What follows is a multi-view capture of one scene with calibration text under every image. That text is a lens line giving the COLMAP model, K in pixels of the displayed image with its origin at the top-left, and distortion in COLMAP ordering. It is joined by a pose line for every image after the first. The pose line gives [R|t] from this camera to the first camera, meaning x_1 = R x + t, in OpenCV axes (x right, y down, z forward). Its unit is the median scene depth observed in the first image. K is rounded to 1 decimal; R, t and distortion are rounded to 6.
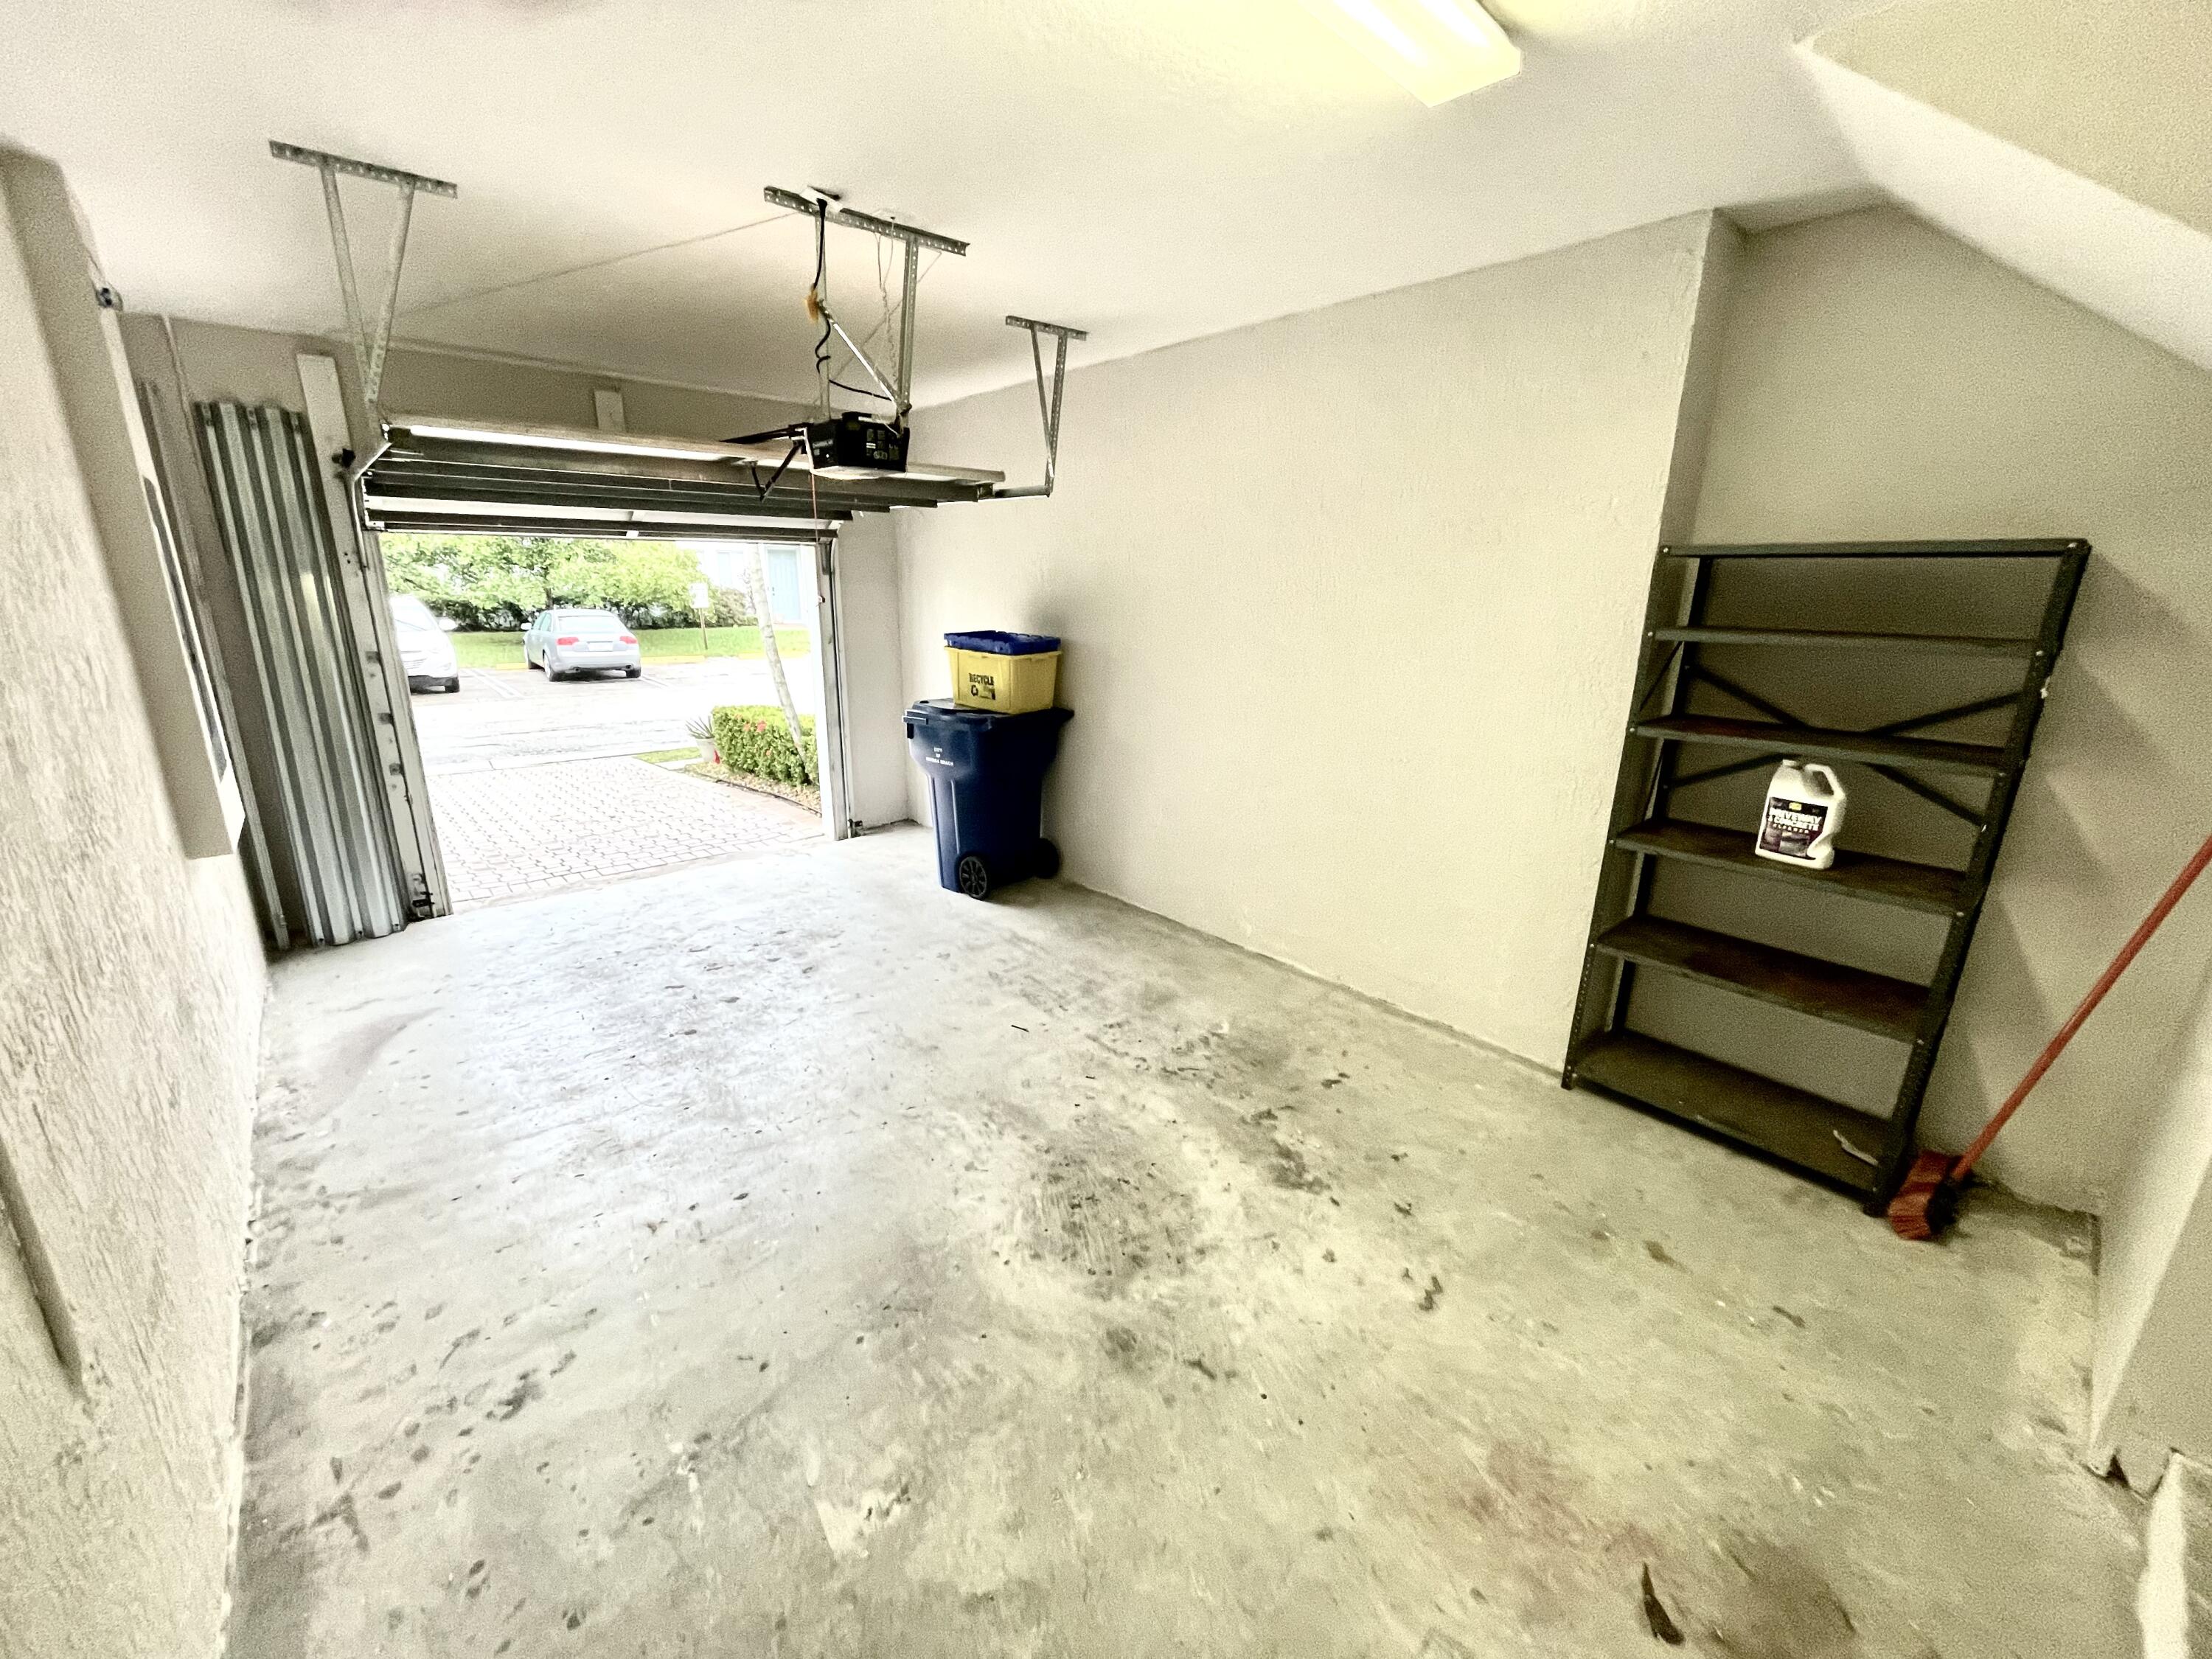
lens RADIAL K [[885.6, 0, 1106.0], [0, 885.6, 829.5], [0, 0, 1]] dist [0.000670, 0.000181]
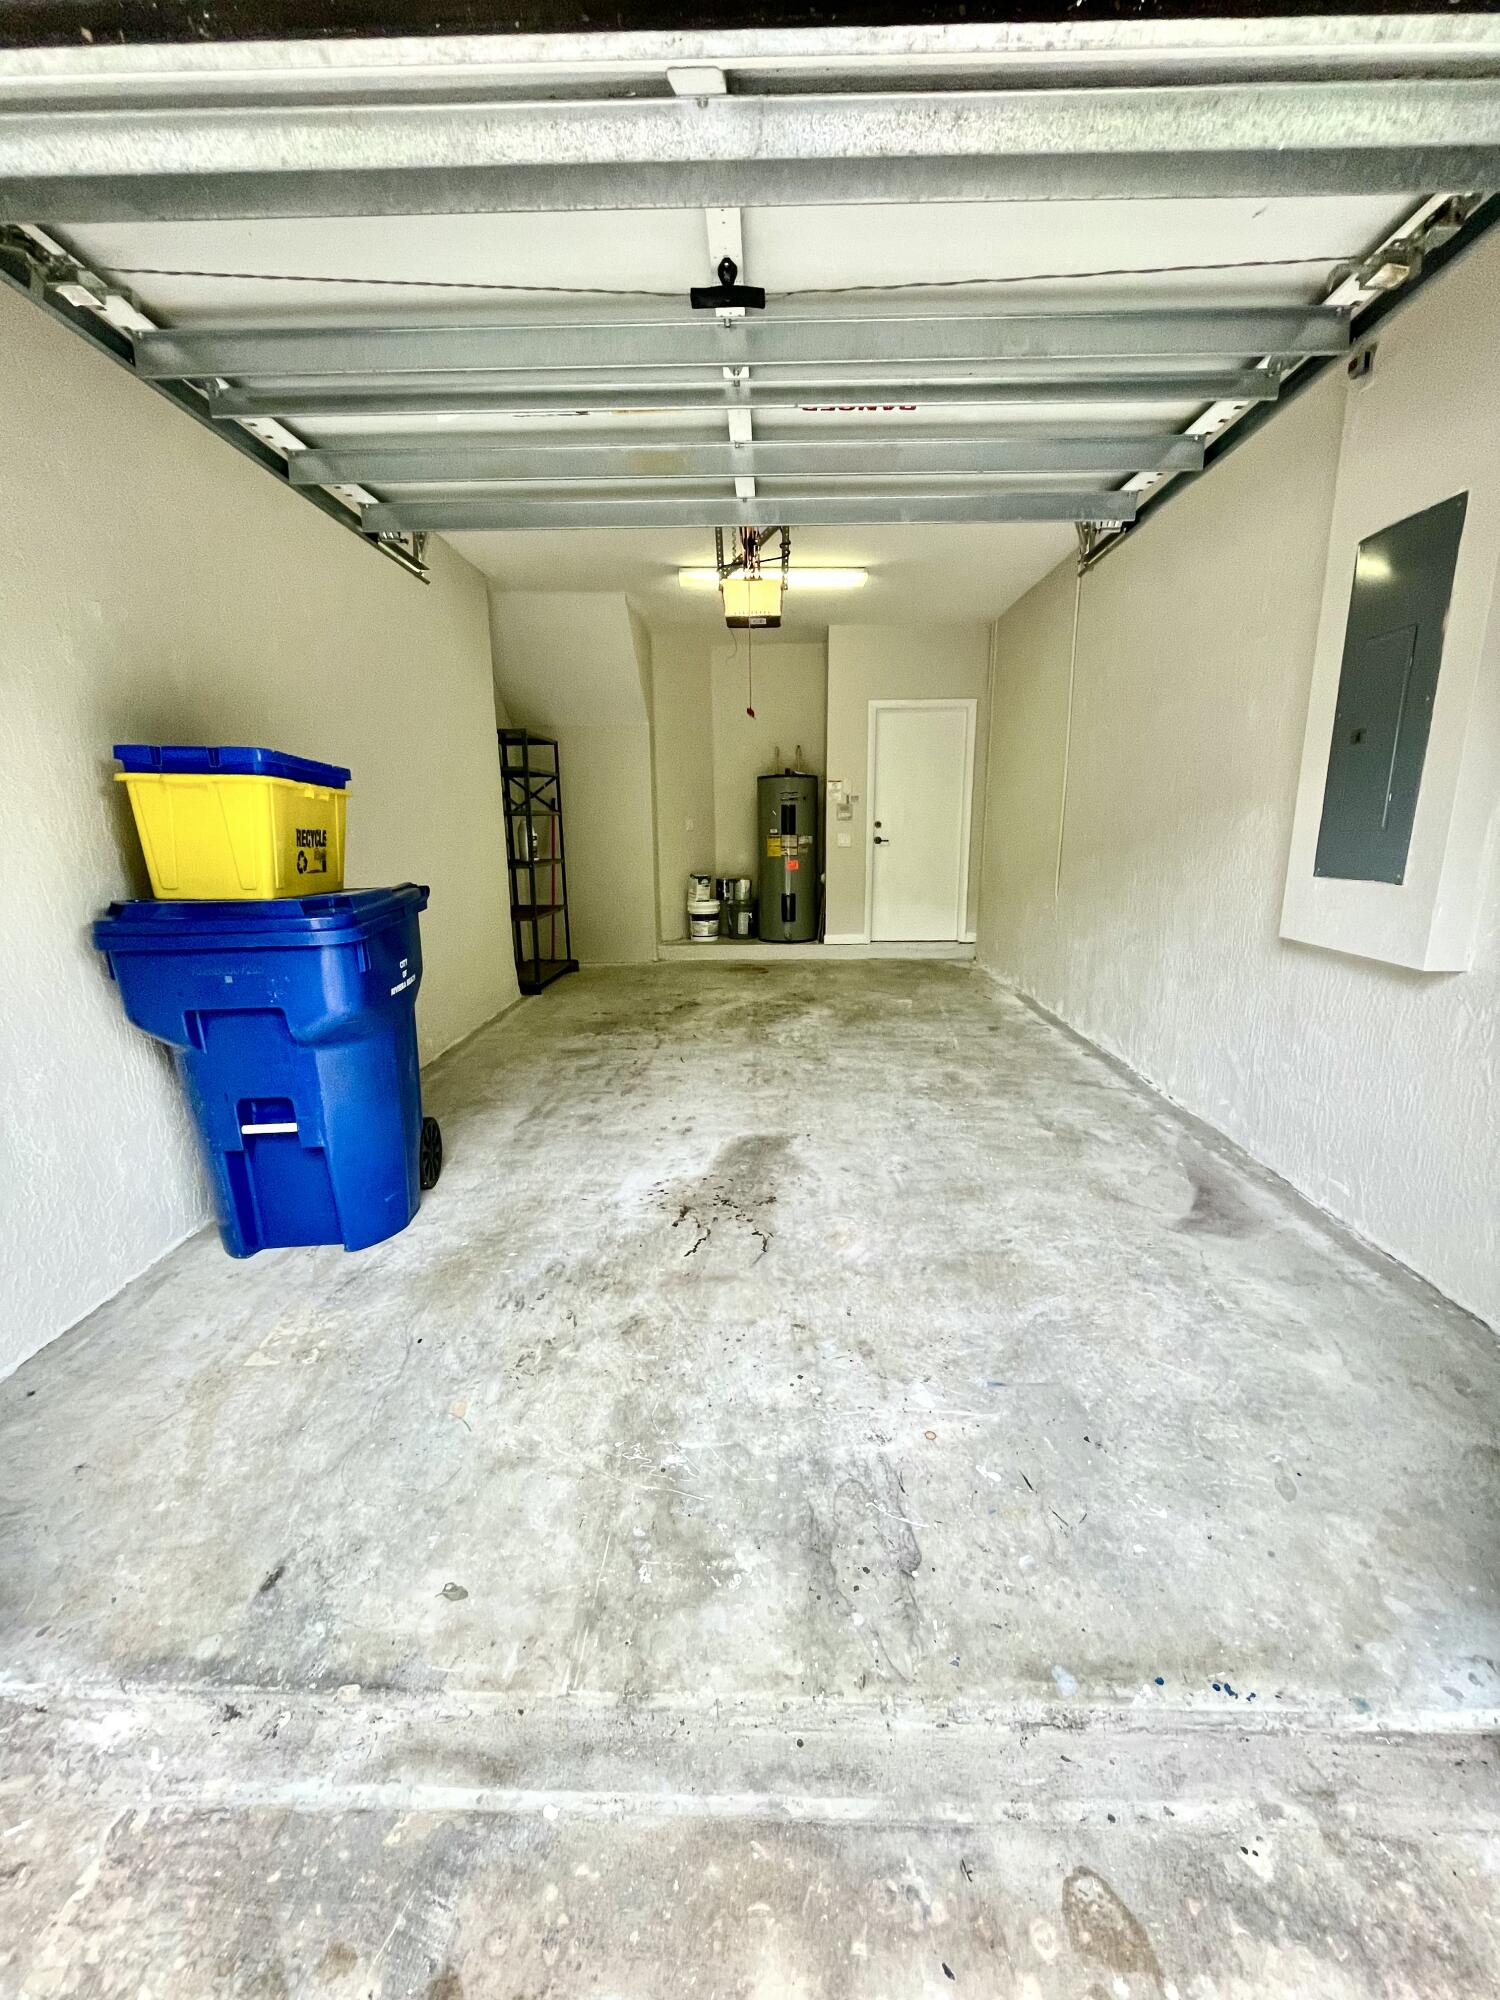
lens RADIAL K [[800.7, 0, 750.0], [0, 800.7, 1000.0], [0, 0, 1]] dist [0.000670, 0.000181]
pose [[-0.736560, -0.149153, 0.659721, -0.763247], [0.182138, 0.895613, 0.405837, -0.260866], [-0.651387, 0.419083, -0.632507, 1.328420]]
